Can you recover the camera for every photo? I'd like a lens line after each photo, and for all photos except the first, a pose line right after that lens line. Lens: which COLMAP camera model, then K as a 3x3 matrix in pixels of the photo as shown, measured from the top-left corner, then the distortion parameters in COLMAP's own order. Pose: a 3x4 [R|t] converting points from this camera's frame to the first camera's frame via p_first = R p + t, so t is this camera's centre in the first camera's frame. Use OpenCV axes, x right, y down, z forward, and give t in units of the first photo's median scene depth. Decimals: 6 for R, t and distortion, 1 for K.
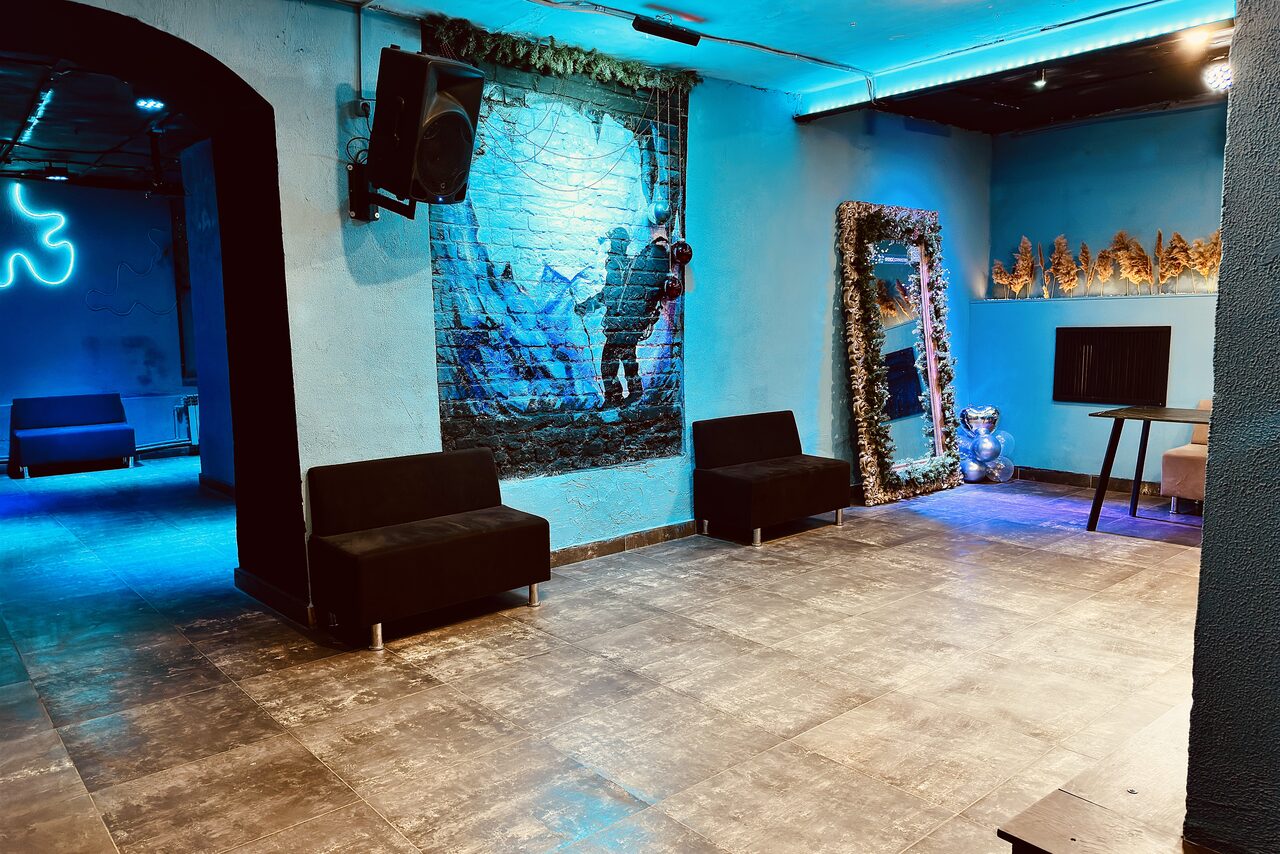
lens RADIAL K [[890.4, 0, 636.1], [0, 890.4, 432.1], [0, 0, 1]] dist [0.204205, -0.363599]
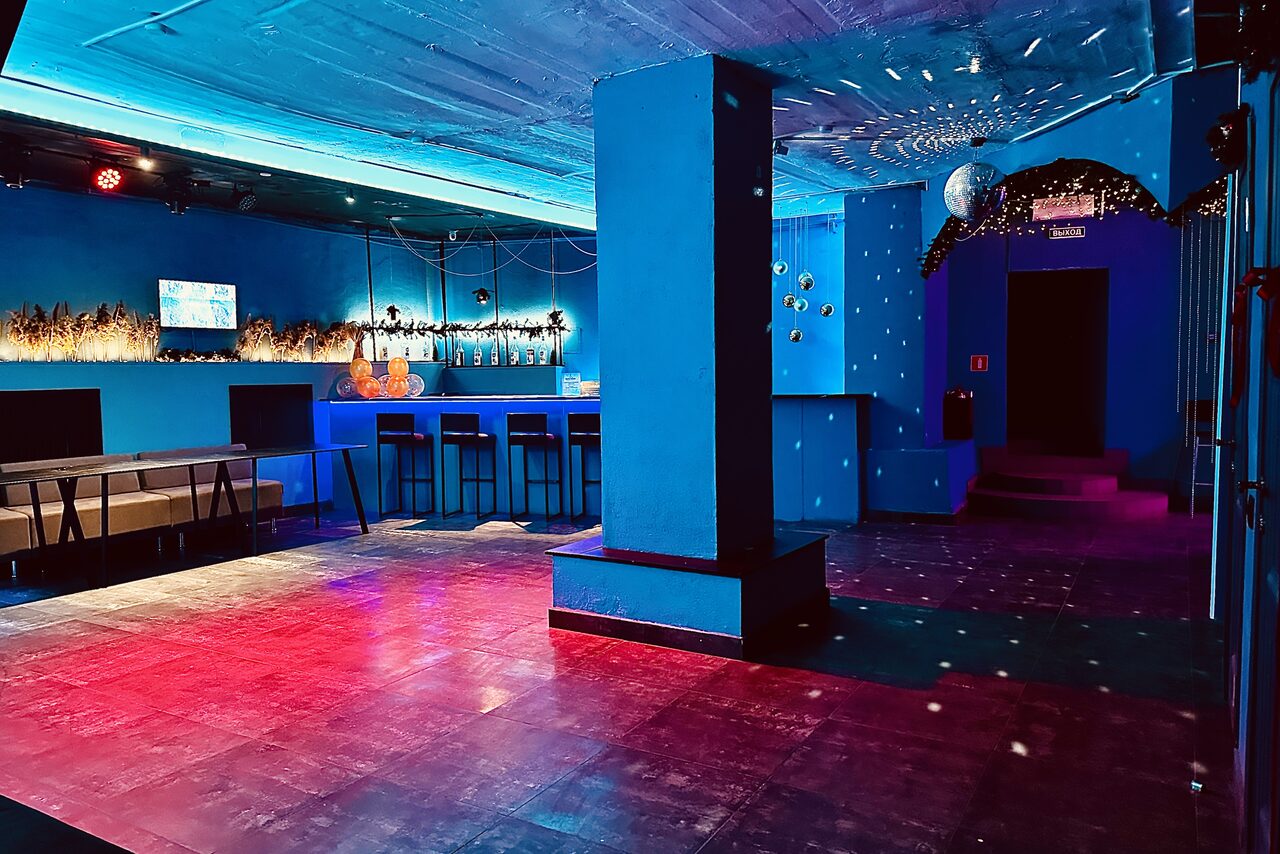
lens RADIAL K [[890.1, 0, 639.4], [0, 890.1, 431.7], [0, 0, 1]] dist [0.114825, -0.170060]
pose [[-0.318245, -0.038112, 0.947242, -0.598720], [0.137415, 0.986784, 0.085870, -0.060945], [-0.937996, 0.157493, -0.308802, 0.663127]]
